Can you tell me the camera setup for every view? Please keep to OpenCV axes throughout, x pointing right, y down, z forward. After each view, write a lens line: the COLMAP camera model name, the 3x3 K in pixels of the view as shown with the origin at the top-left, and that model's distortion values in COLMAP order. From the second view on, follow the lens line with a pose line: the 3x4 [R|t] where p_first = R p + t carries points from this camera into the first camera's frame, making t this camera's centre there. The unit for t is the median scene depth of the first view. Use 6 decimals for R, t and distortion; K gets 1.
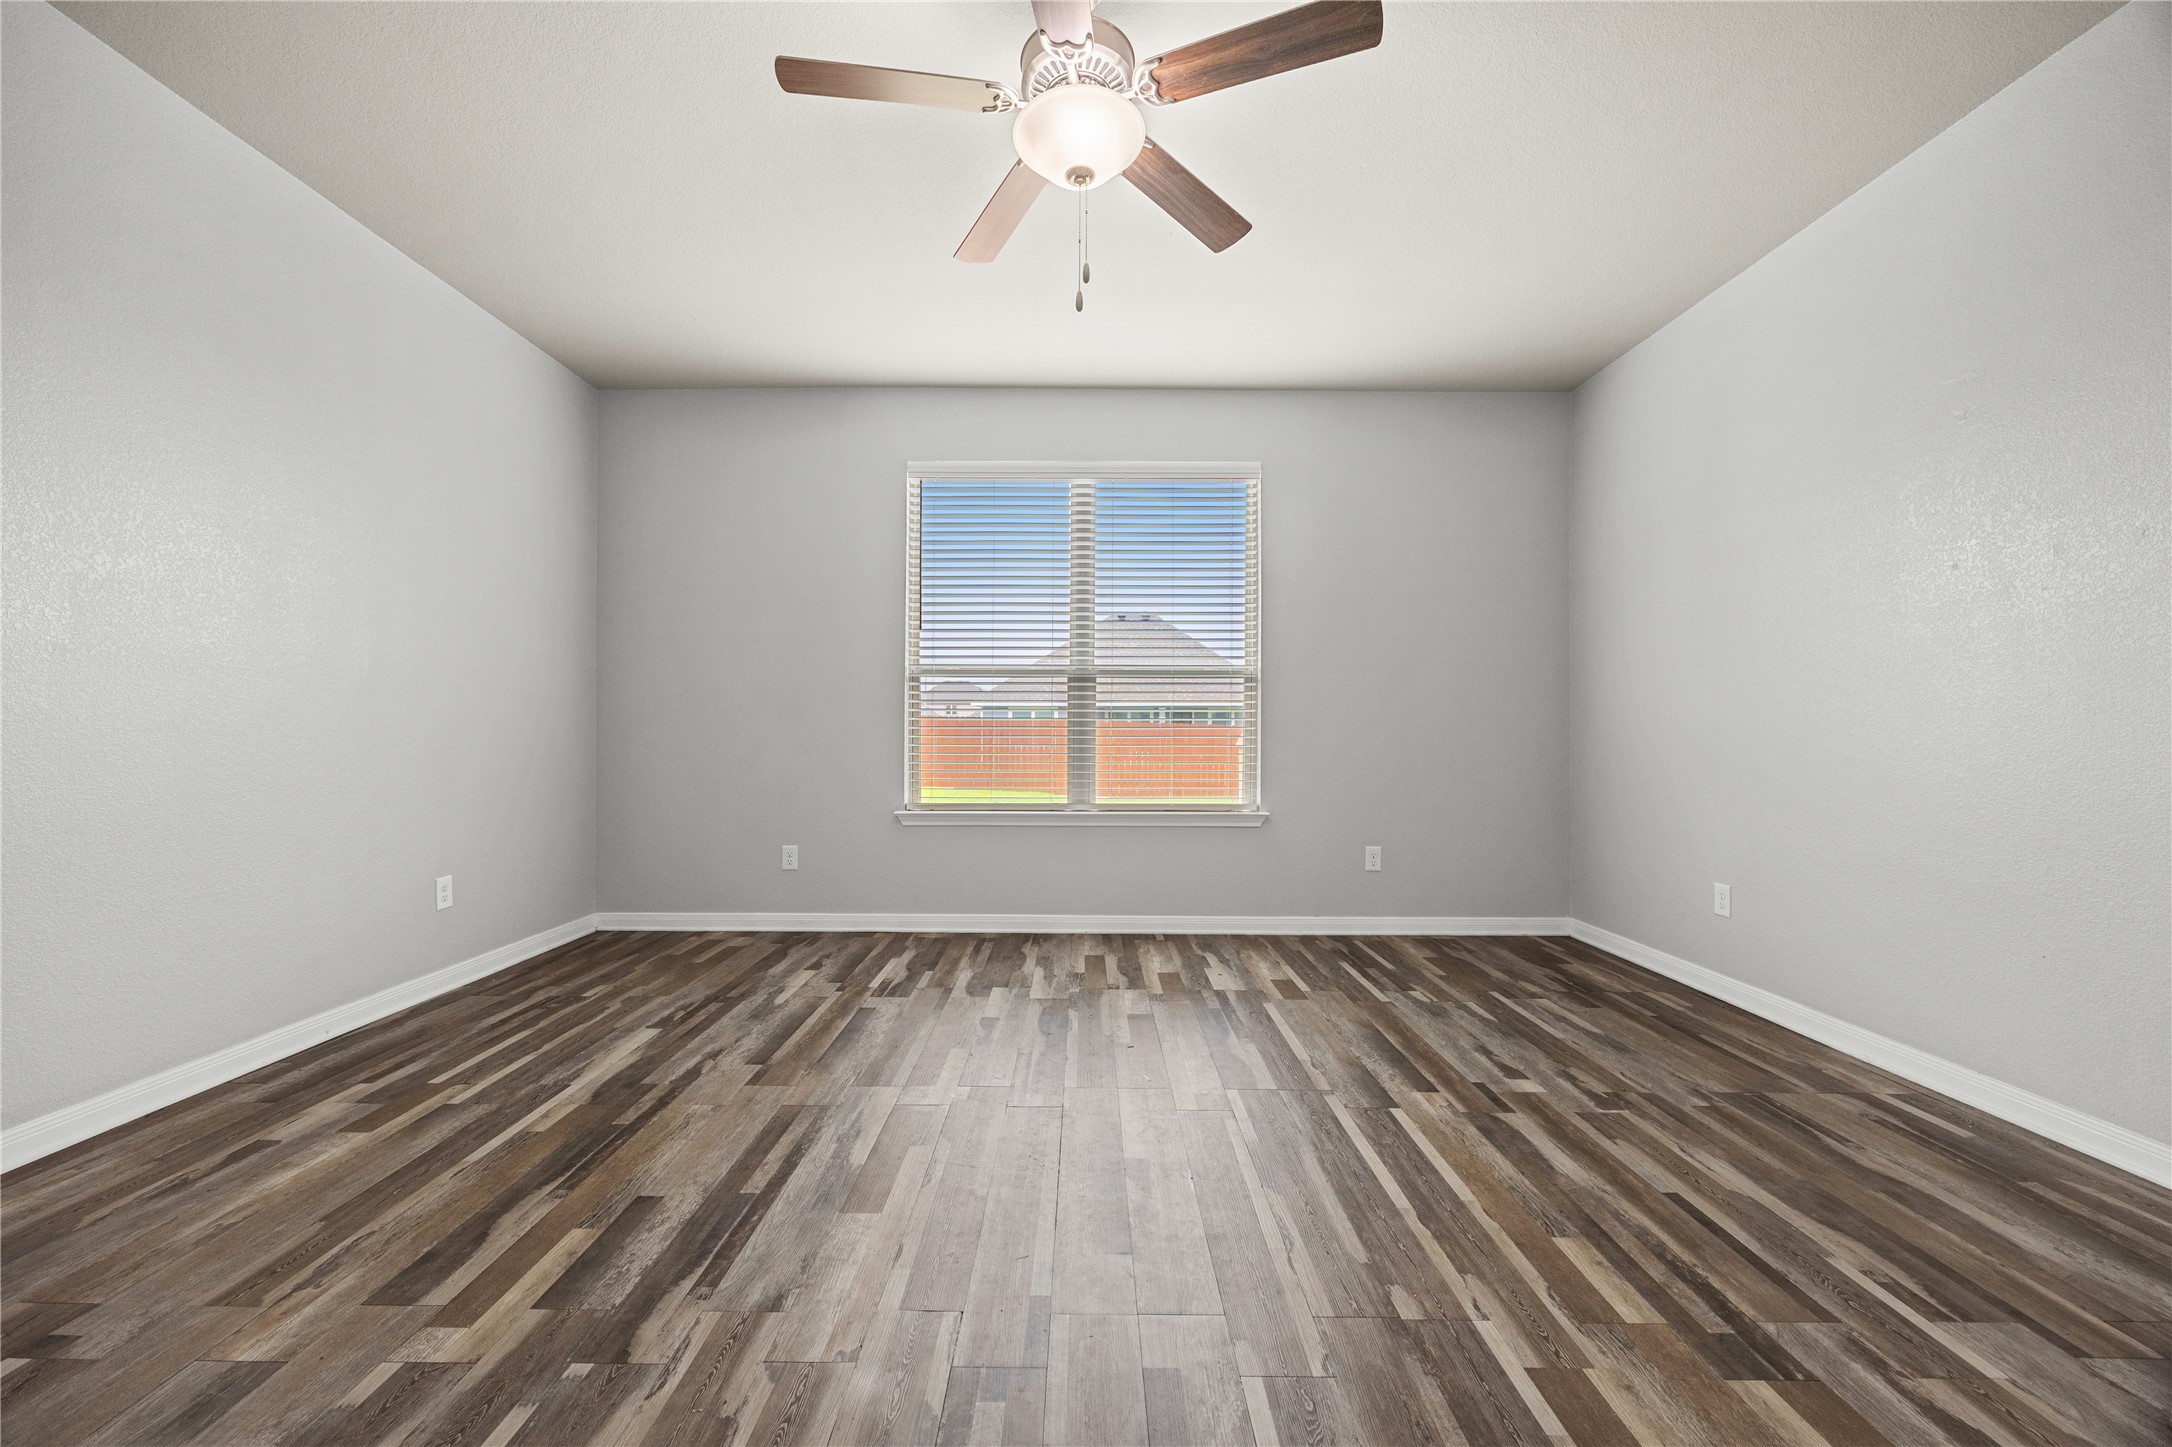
lens RADIAL K [[828.0, 0, 1083.5], [0, 828.0, 724.1], [0, 0, 1]] dist [-0.001067, -0.000181]
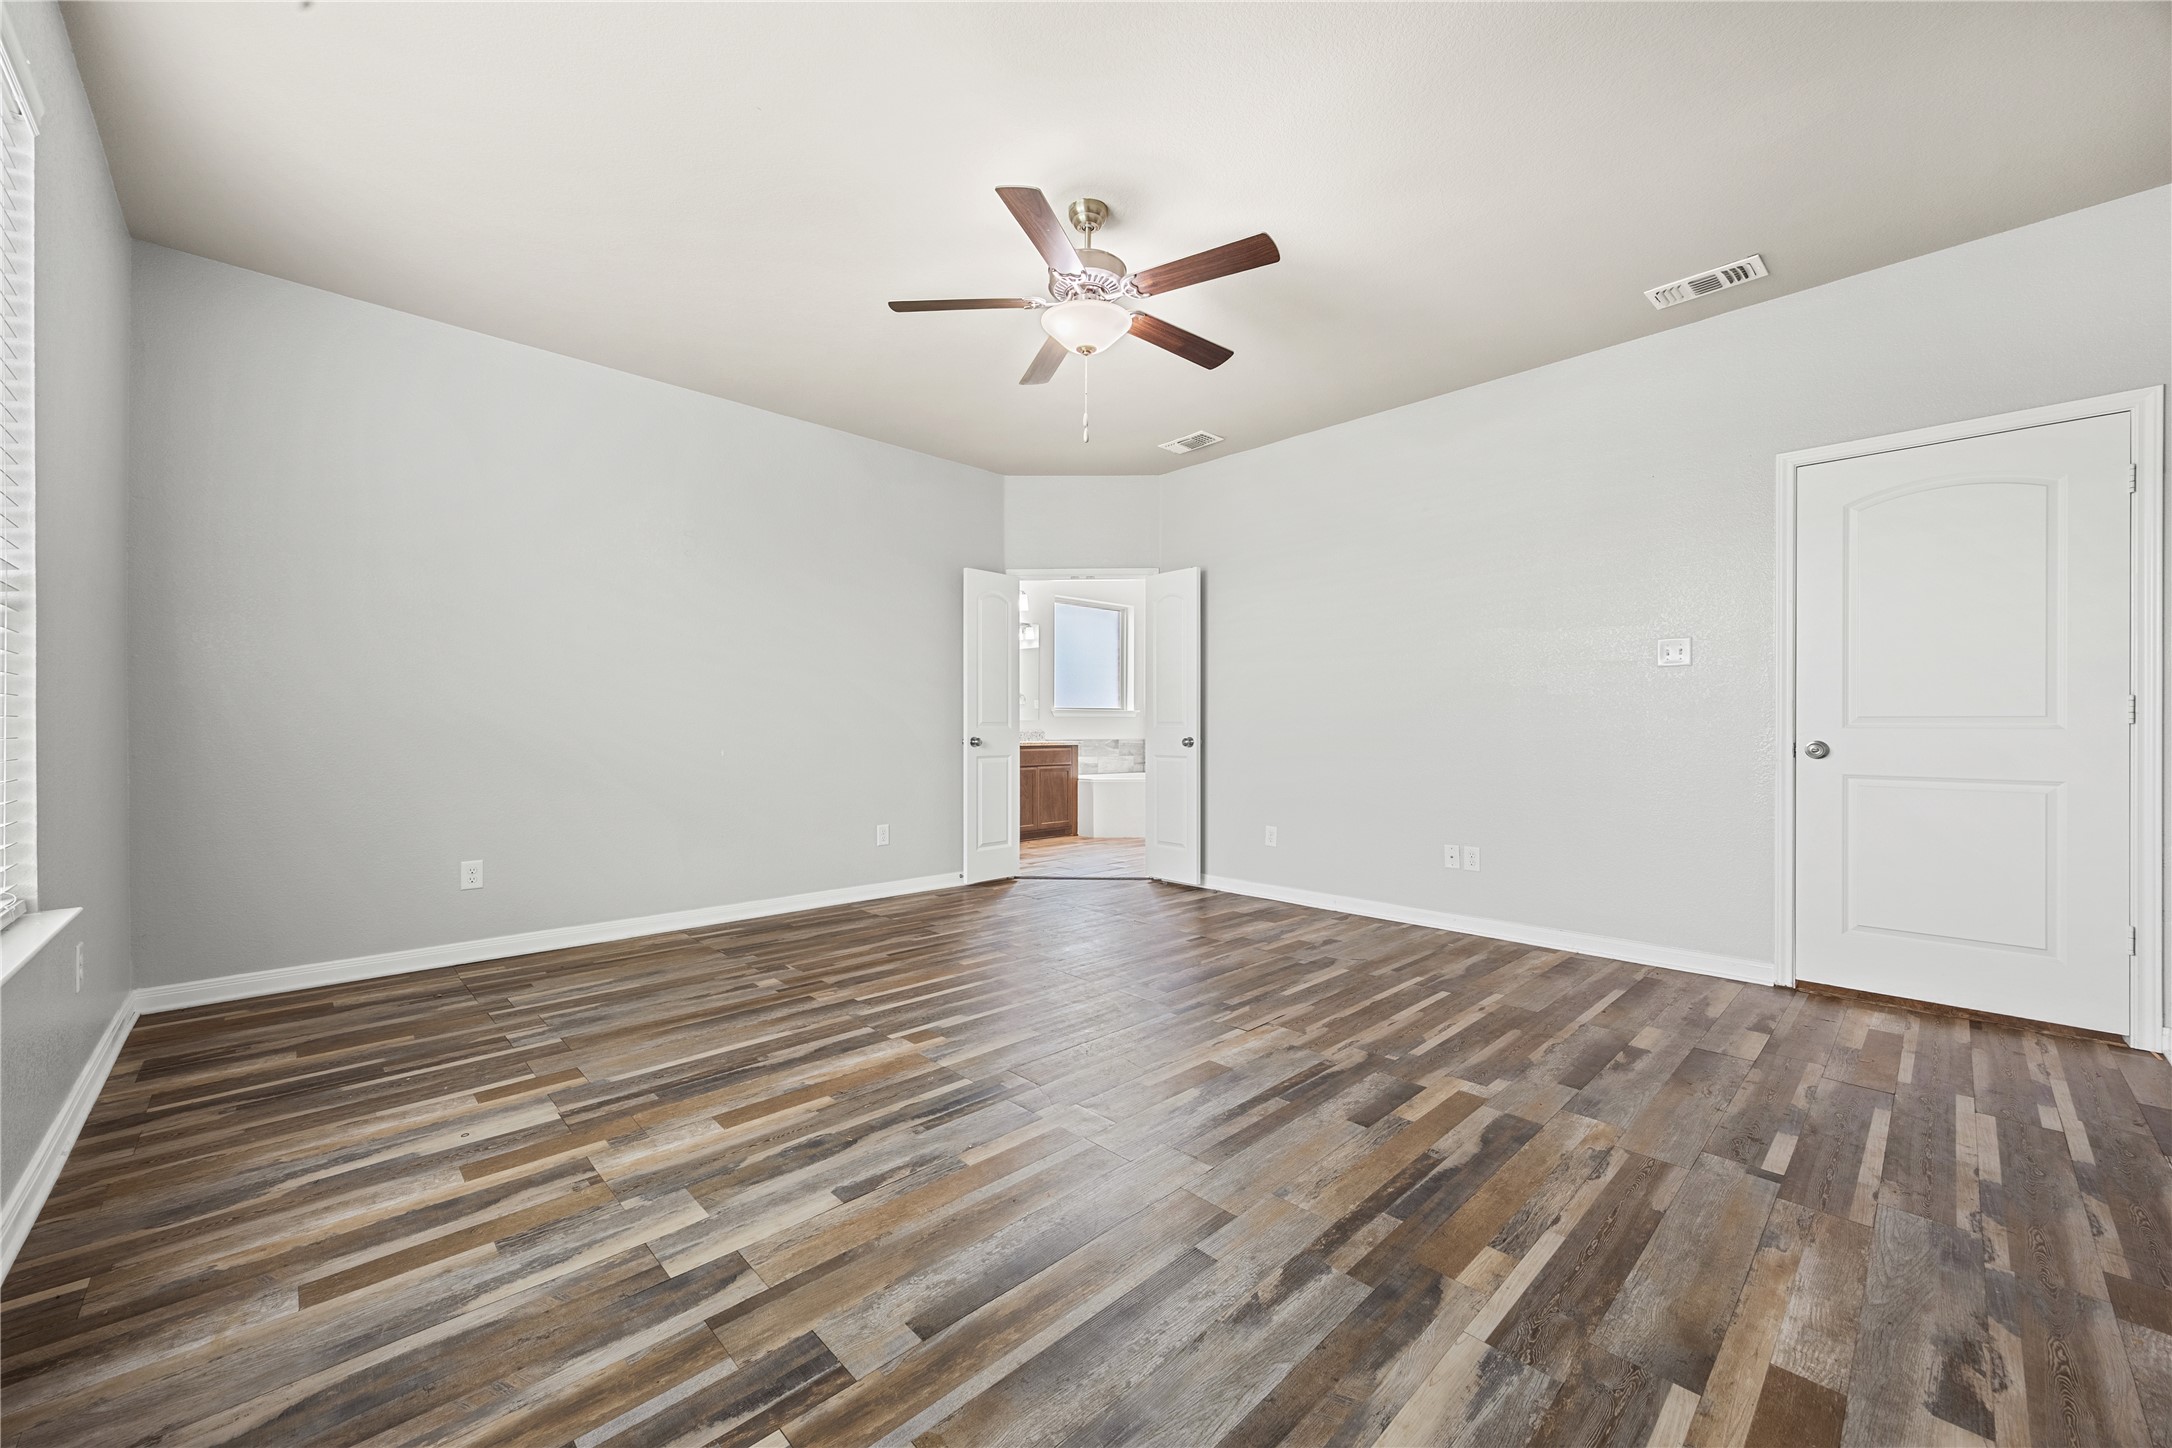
lens RADIAL K [[828.0, 0, 1083.5], [0, 828.0, 724.6], [0, 0, 1]] dist [-0.001067, -0.000181]
pose [[-0.696475, -0.000740, 0.717581, -0.906045], [-0.009954, 0.999913, -0.008629, 0.012604], [-0.717512, -0.013153, -0.696422, 1.741213]]
